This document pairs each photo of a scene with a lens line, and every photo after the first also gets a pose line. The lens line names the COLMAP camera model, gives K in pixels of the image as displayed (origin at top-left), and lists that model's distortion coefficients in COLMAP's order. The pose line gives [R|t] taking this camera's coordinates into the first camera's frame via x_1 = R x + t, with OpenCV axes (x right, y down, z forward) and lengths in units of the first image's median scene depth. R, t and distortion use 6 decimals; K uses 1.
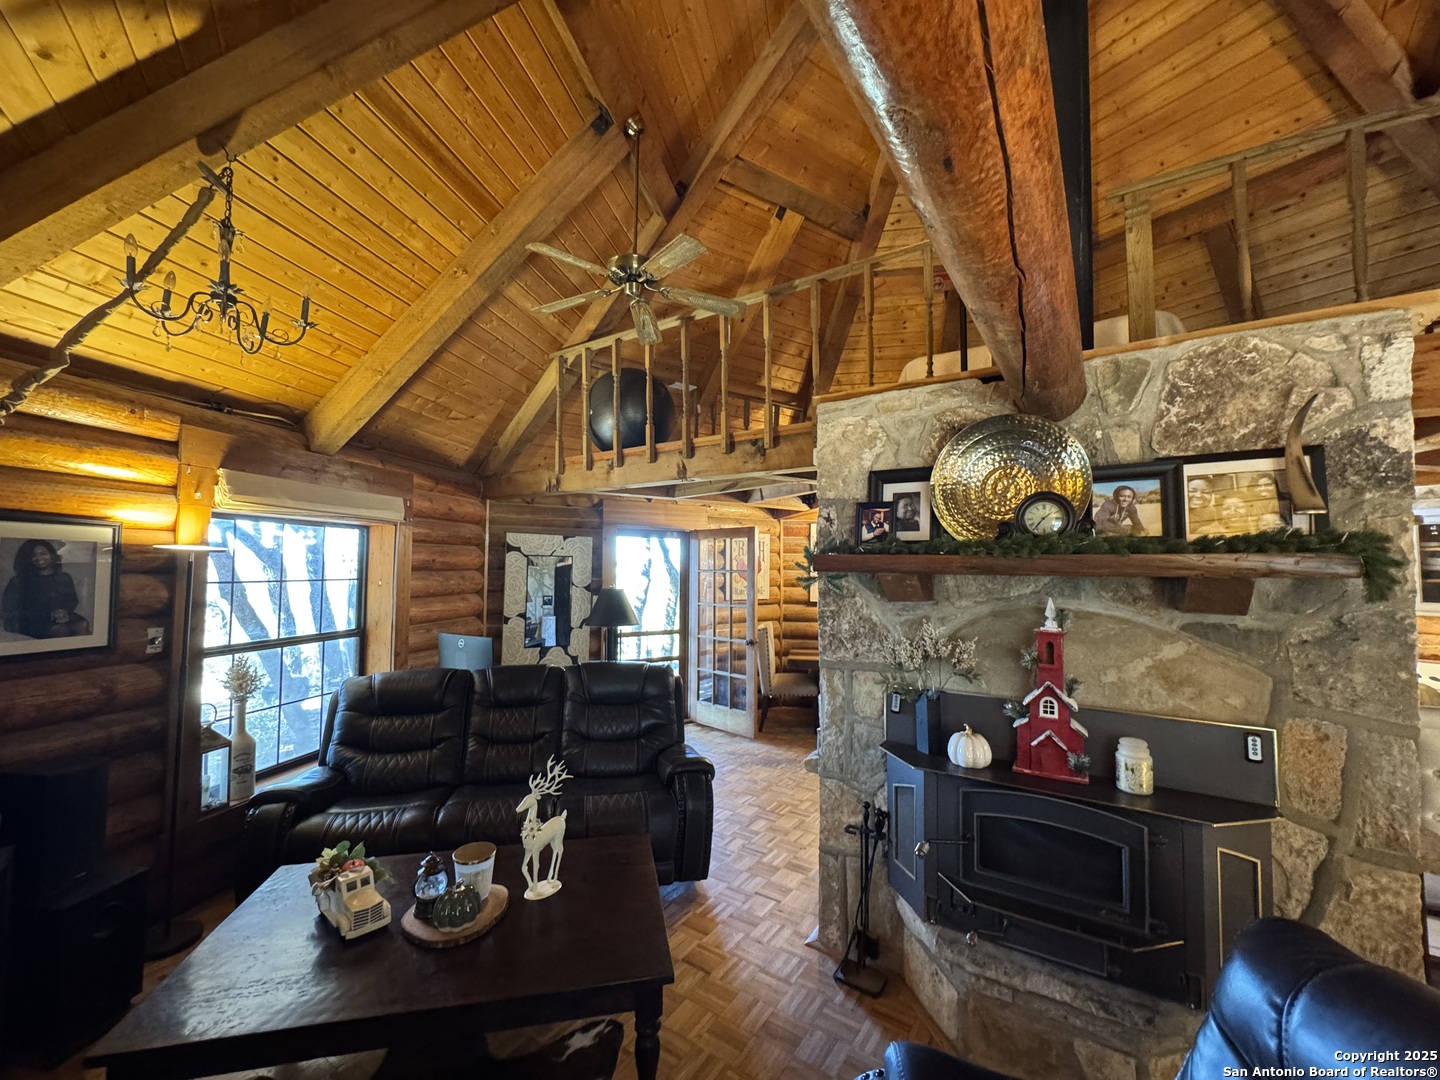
lens RADIAL K [[579.1, 0, 719.1], [0, 579.1, 541.5], [0, 0, 1]] dist [-0.003516, 0.000387]
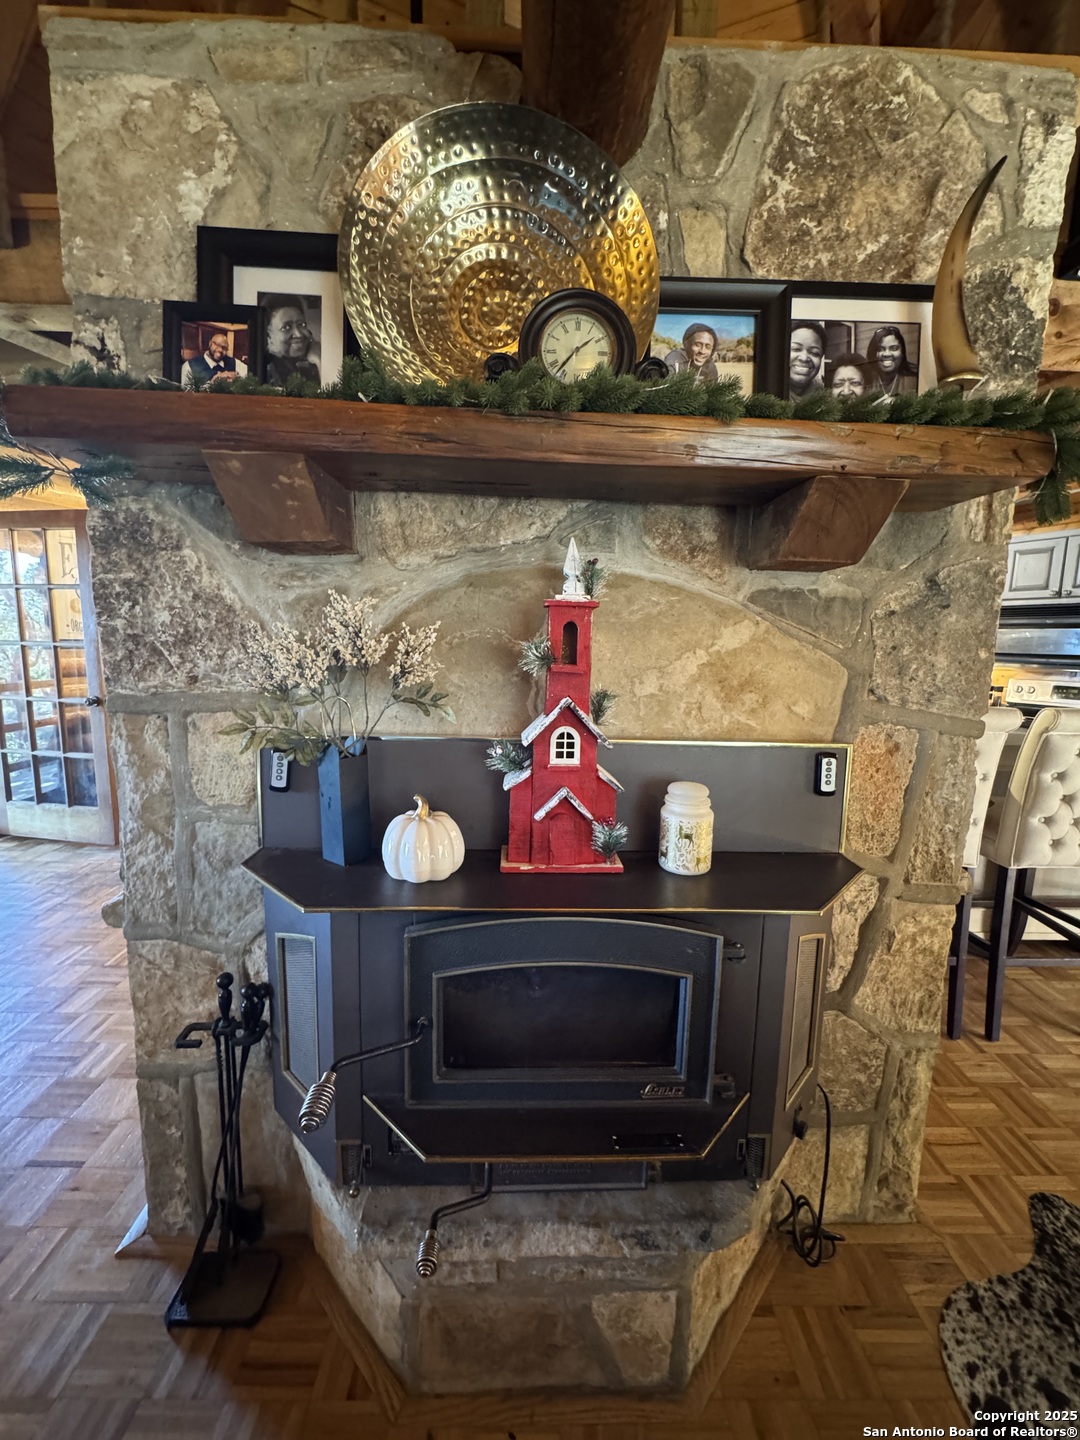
lens RADIAL K [[579.1, 0, 542.8], [0, 579.1, 716.9], [0, 0, 1]] dist [-0.003516, 0.000387]
pose [[0.818049, -0.066115, 0.571335, 0.252320], [-0.041659, 0.983950, 0.173511, 0.169413], [-0.573637, -0.165742, 0.802166, 0.590173]]
